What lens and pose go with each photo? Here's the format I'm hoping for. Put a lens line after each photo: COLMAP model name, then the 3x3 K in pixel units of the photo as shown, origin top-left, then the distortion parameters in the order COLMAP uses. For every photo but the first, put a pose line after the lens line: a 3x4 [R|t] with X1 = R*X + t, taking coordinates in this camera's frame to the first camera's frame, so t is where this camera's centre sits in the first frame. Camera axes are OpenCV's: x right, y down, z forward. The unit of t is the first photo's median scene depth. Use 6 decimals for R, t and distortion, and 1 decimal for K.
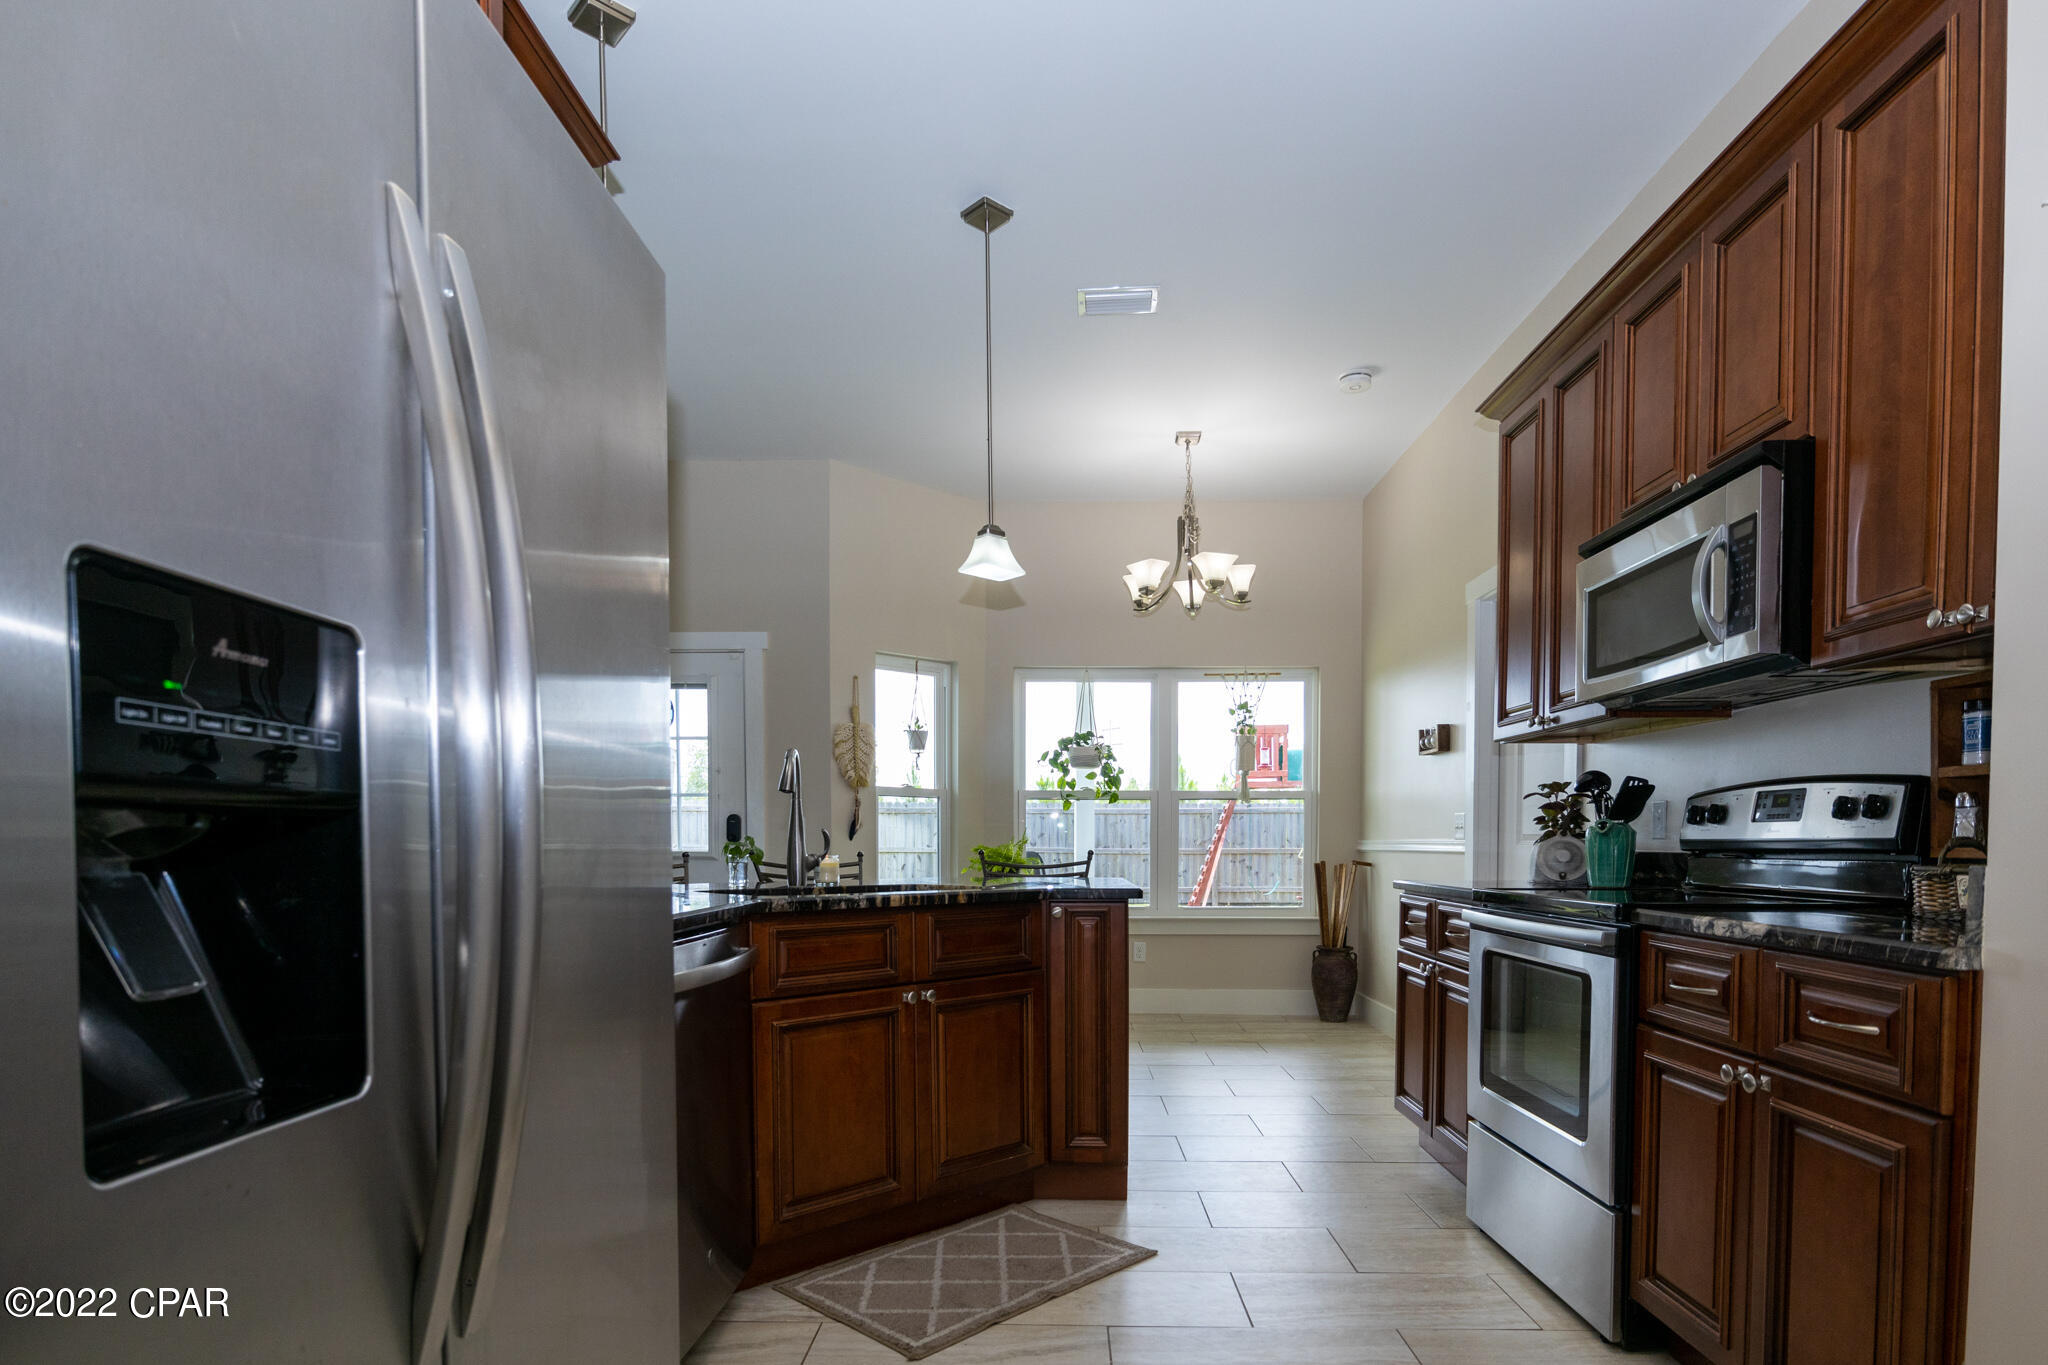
lens RADIAL K [[1064.7, 0, 1031.5], [0, 1064.7, 837.5], [0, 0, 1]] dist [-0.001415, -0.000332]
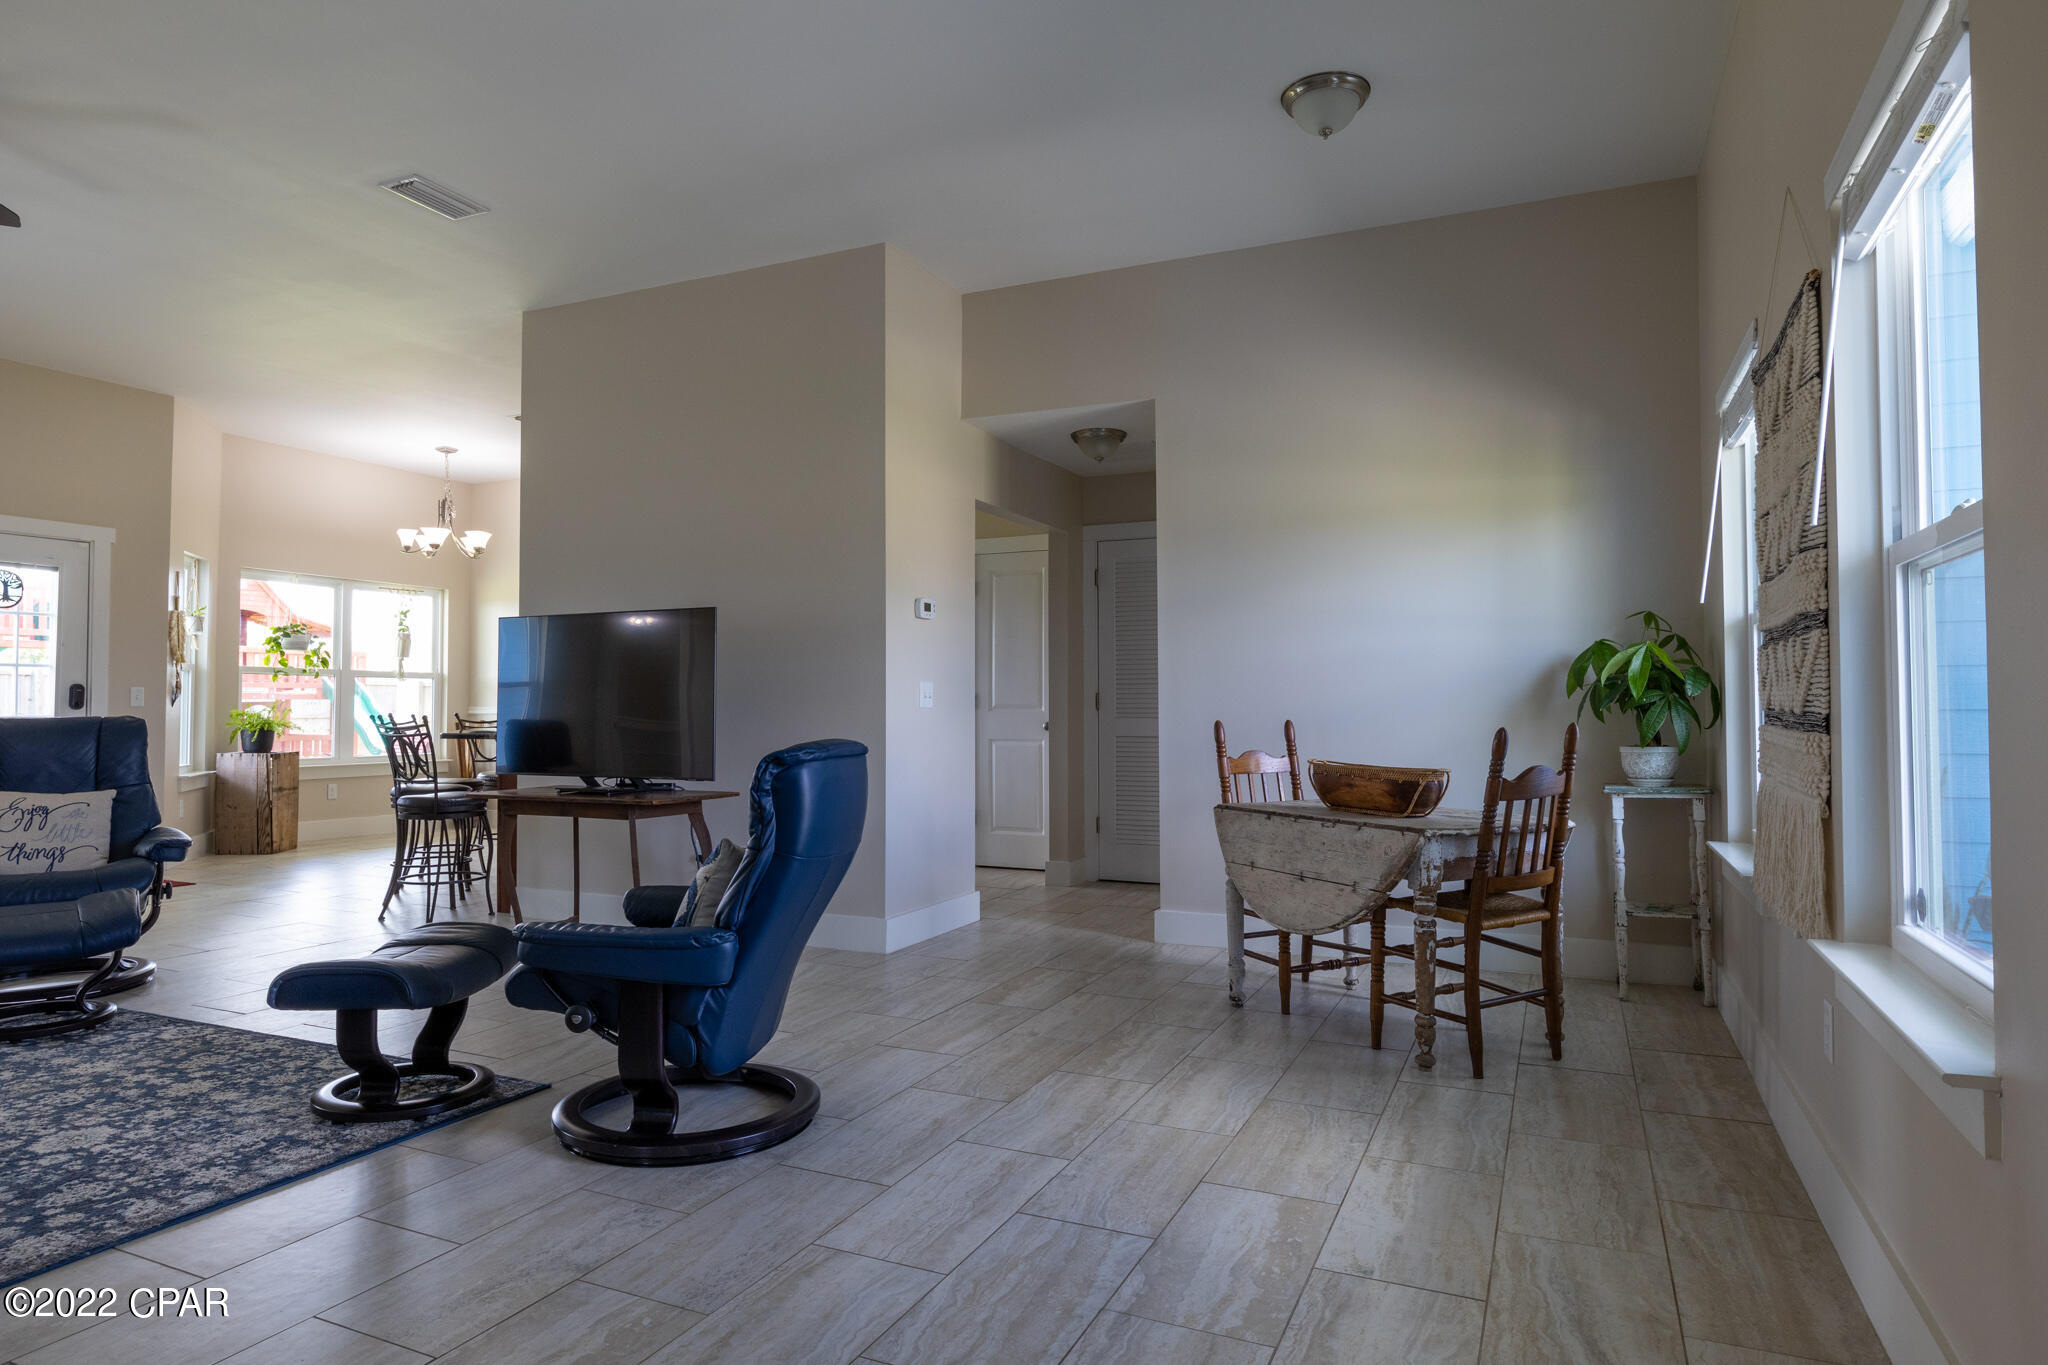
lens RADIAL K [[1186.9, 0, 1020.9], [0, 1186.9, 679.0], [0, 0, 1]] dist [-0.004501, -0.003525]
pose [[0.391295, 0.021018, 0.920025, -0.940807], [-0.001673, 0.999754, -0.022127, 0.000130], [-0.920264, 0.007119, 0.391233, -0.387964]]
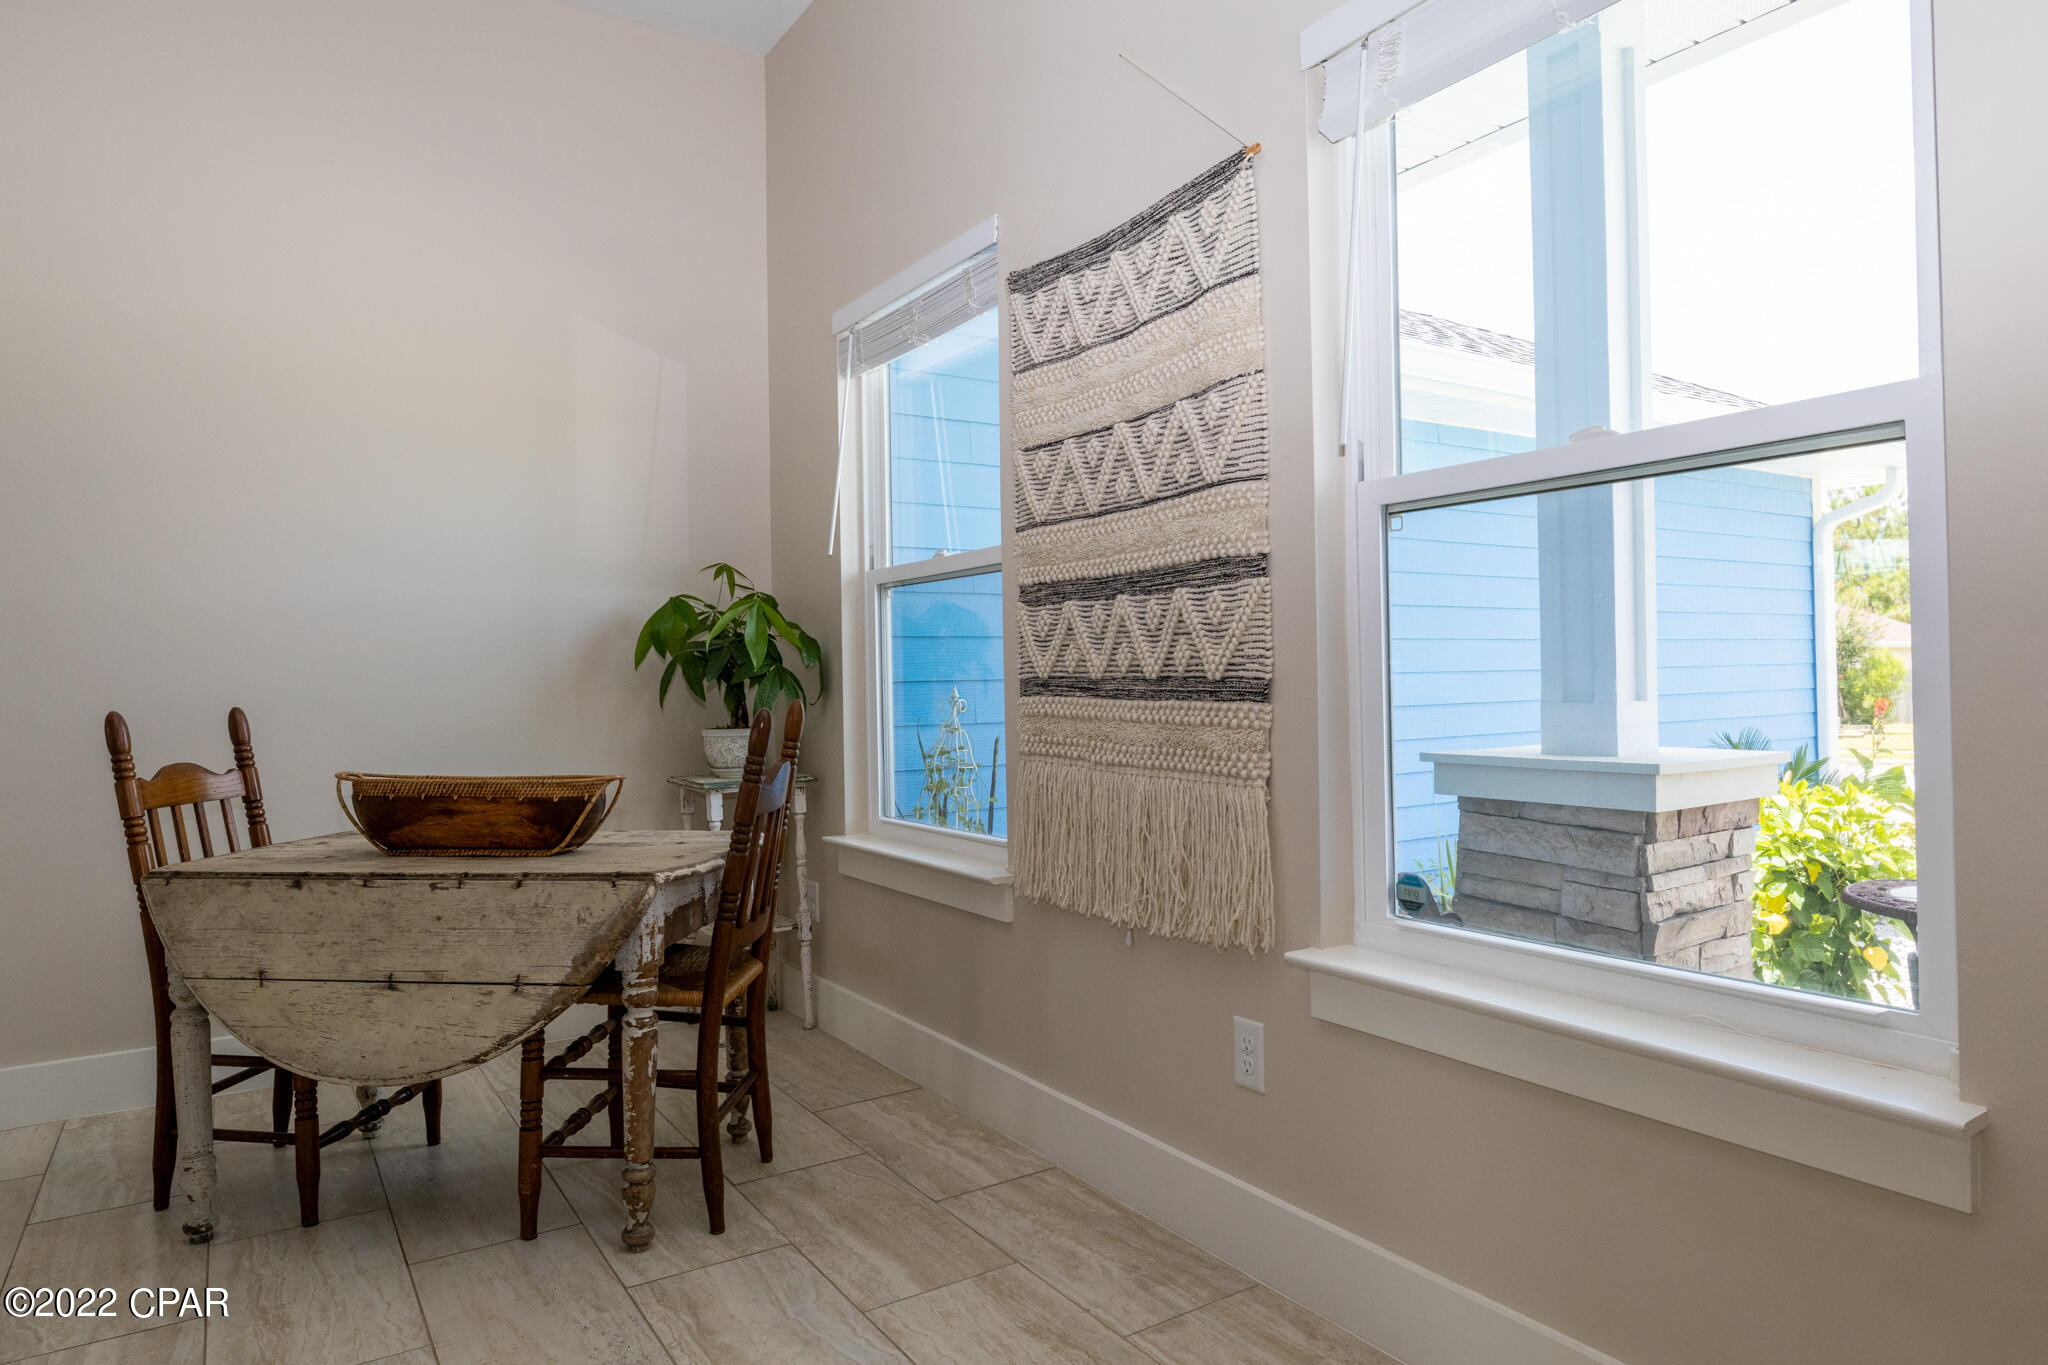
lens RADIAL K [[1236.4, 0, 1021.4], [0, 1236.4, 679.5], [0, 0, 1]] dist [-0.007416, -0.001331]
pose [[-0.566521, 0.005286, 0.824030, -0.726840], [0.009759, 0.999952, 0.000295, 0.001545], [-0.823989, 0.008209, -0.566546, -0.234538]]
